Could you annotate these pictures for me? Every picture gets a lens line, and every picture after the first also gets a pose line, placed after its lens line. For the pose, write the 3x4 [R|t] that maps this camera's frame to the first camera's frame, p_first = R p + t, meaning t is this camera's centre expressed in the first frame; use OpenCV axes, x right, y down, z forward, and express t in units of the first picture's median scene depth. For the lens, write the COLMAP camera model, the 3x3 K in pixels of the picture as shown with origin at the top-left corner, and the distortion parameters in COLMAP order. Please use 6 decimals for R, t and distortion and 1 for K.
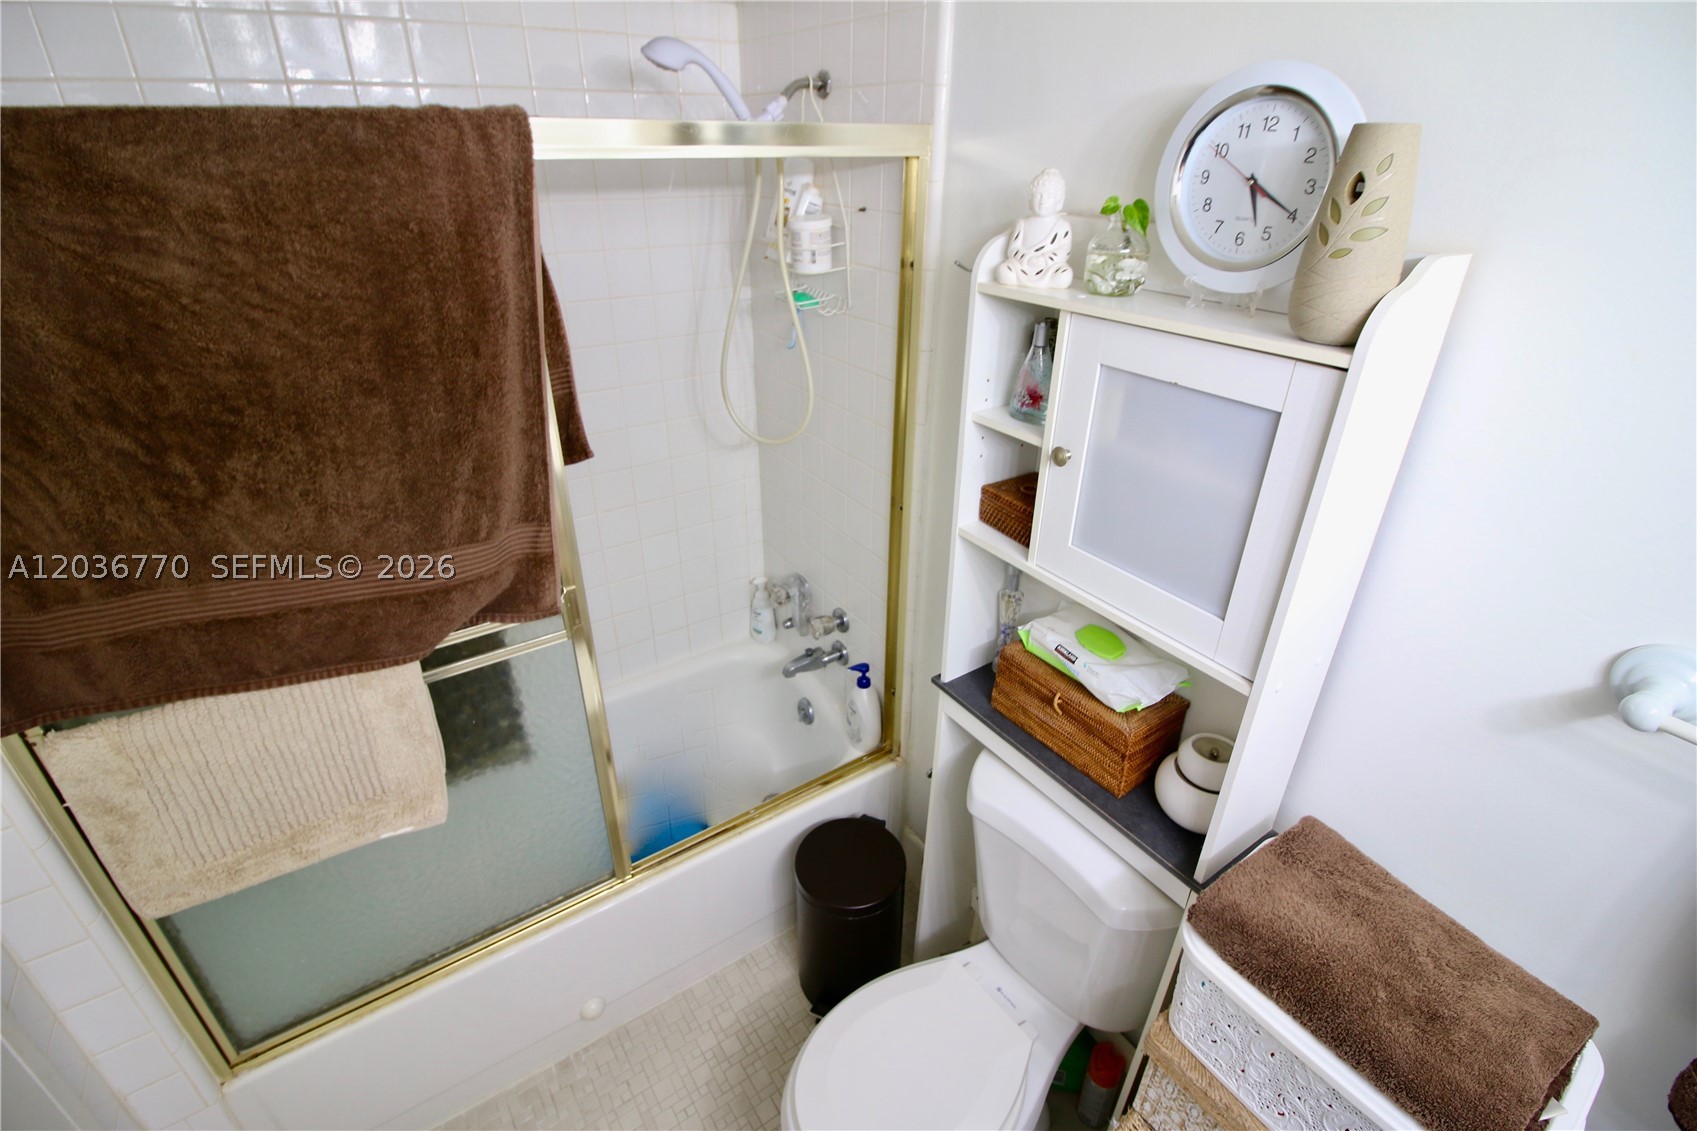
lens RADIAL K [[777.8, 0, 855.1], [0, 777.8, 549.4], [0, 0, 1]] dist [-0.002135, -0.011955]
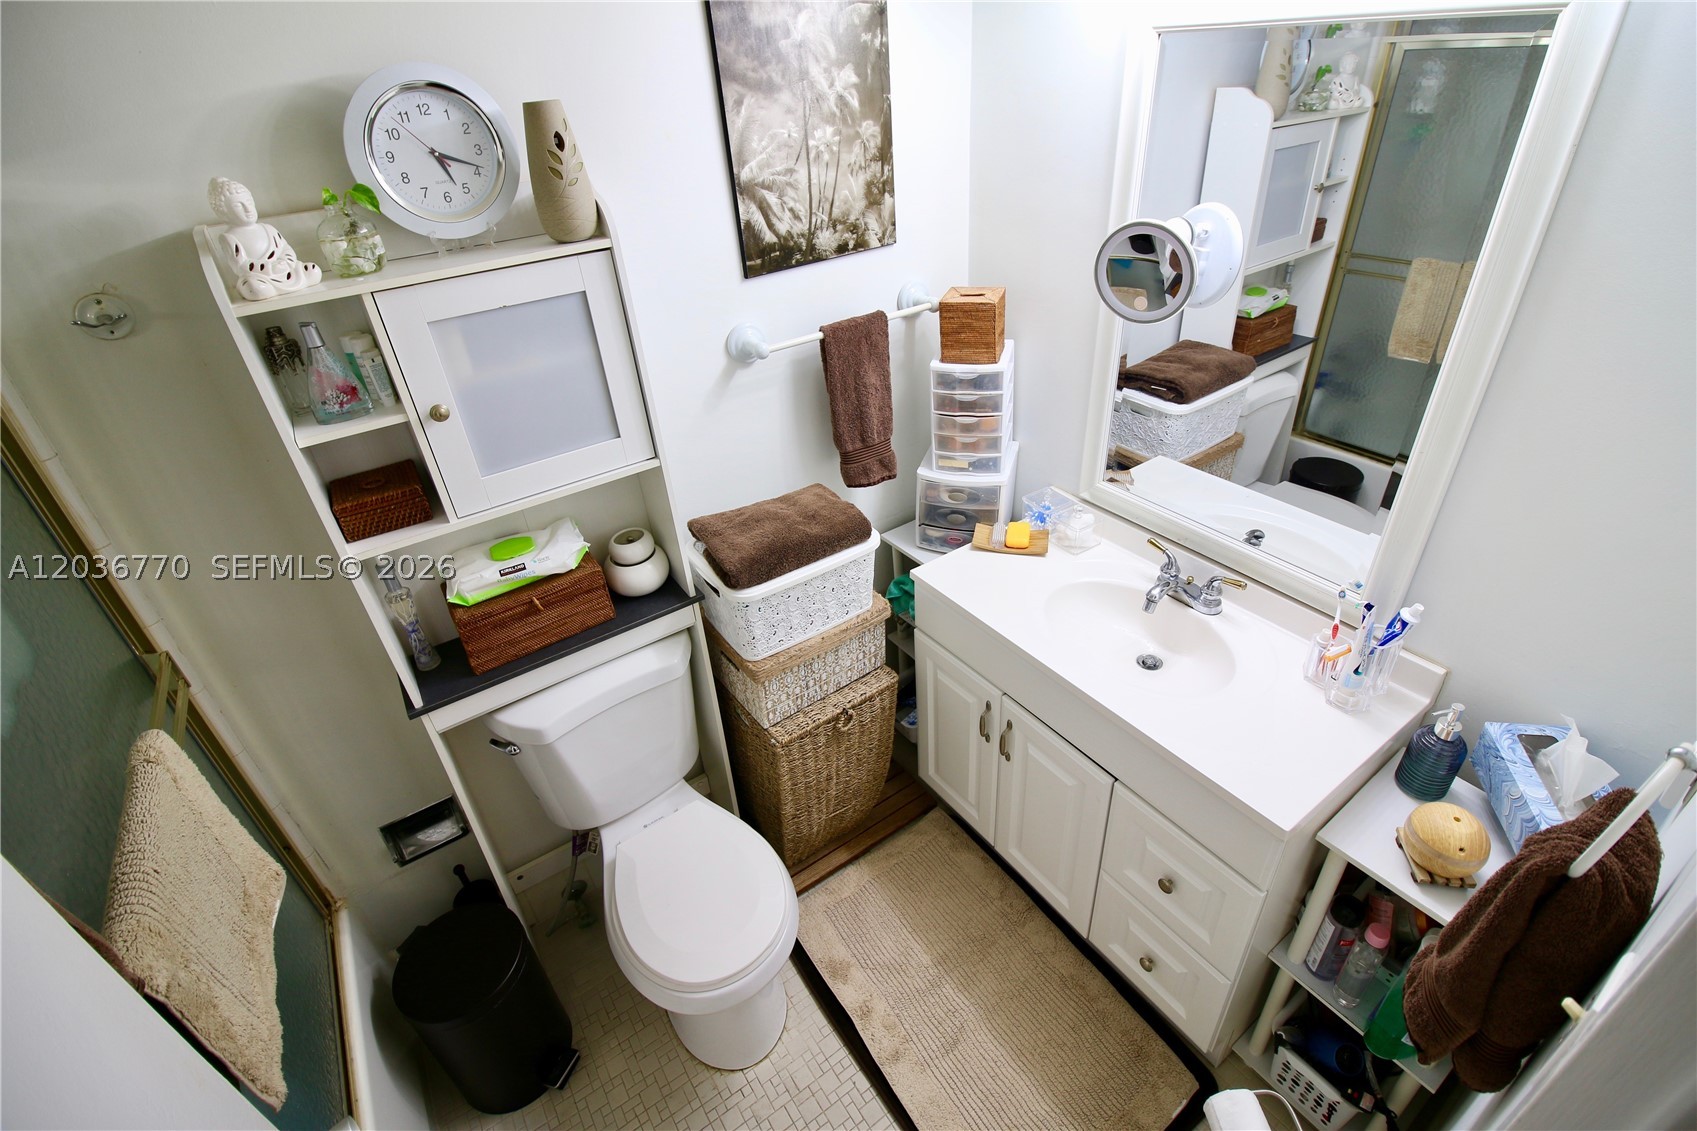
lens RADIAL K [[777.8, 0, 856.2], [0, 777.8, 548.1], [0, 0, 1]] dist [-0.002135, -0.011955]
pose [[0.004702, -0.547901, 0.836530, -0.806032], [0.515142, 0.718326, 0.467586, -0.198935], [-0.857092, 0.428734, 0.285624, 0.245328]]
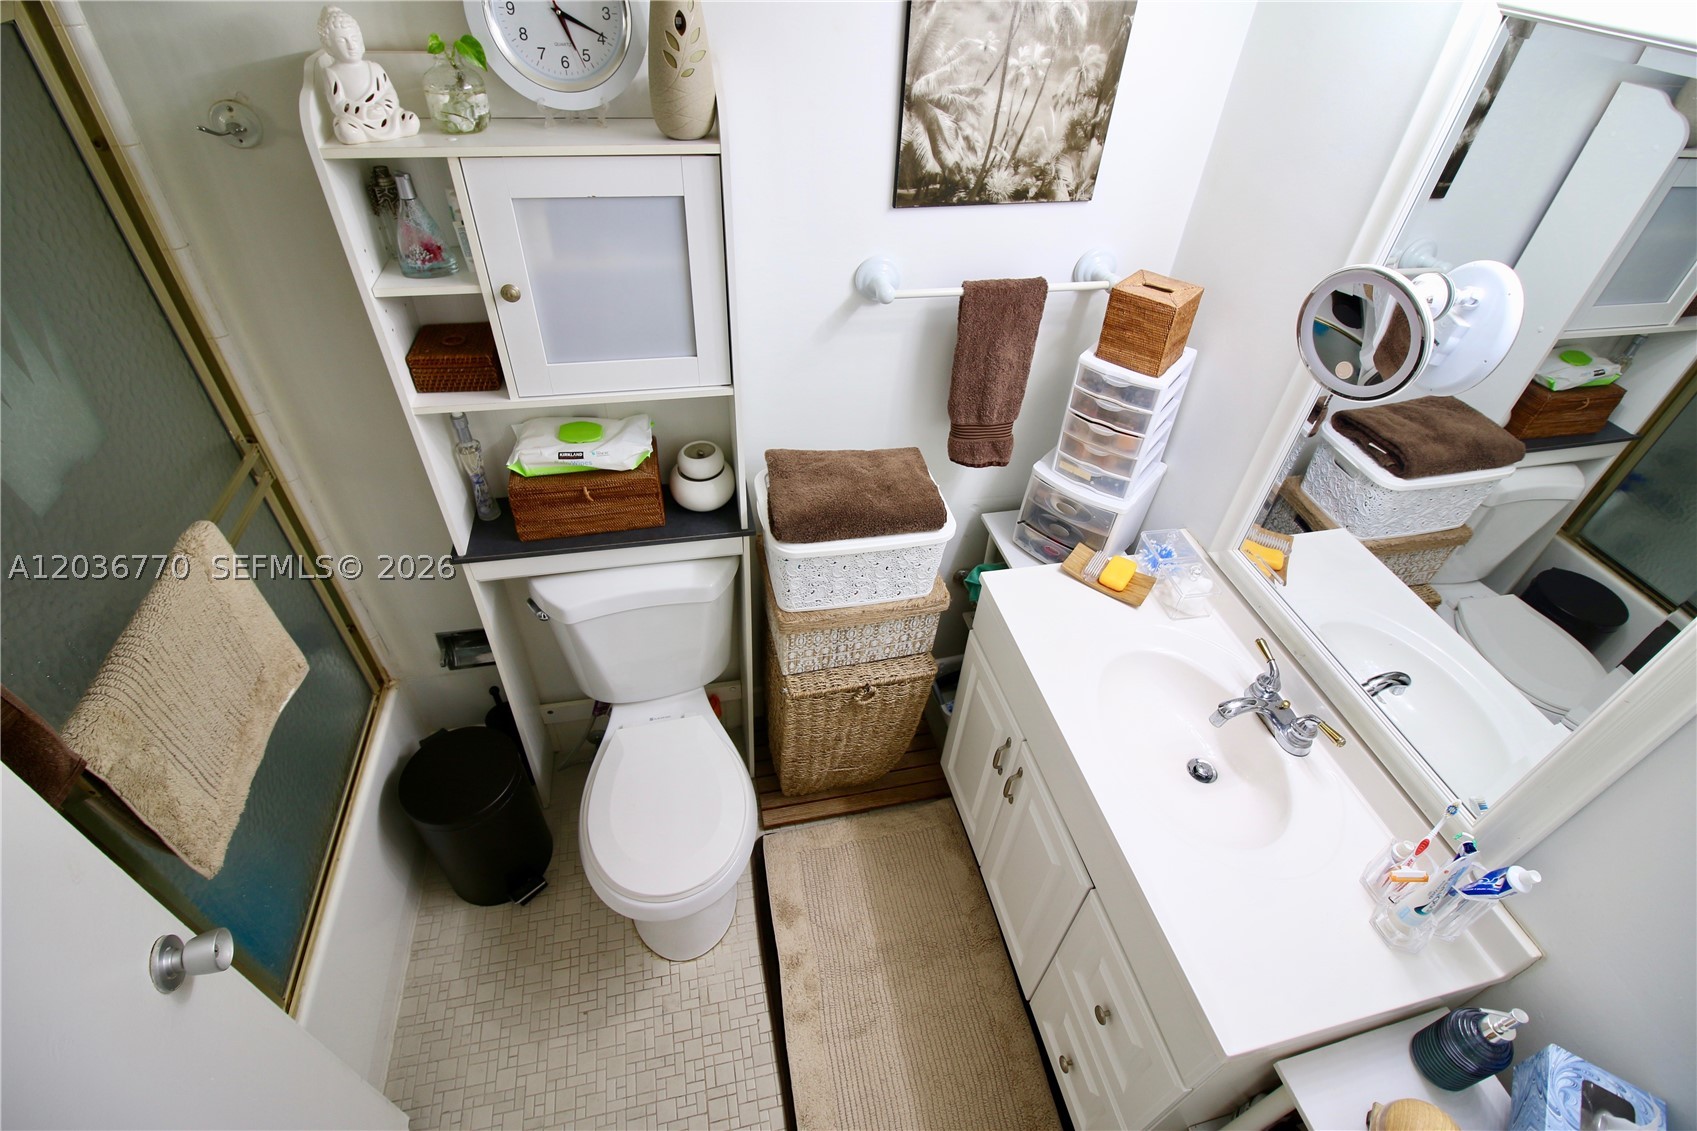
lens RADIAL K [[777.8, 0, 852.2], [0, 777.8, 548.6], [0, 0, 1]] dist [-0.002135, -0.011955]
pose [[0.380332, -0.603807, 0.700546, -0.554255], [0.383104, 0.792284, 0.474887, -0.173826], [-0.841772, 0.087767, 0.532651, 0.038528]]
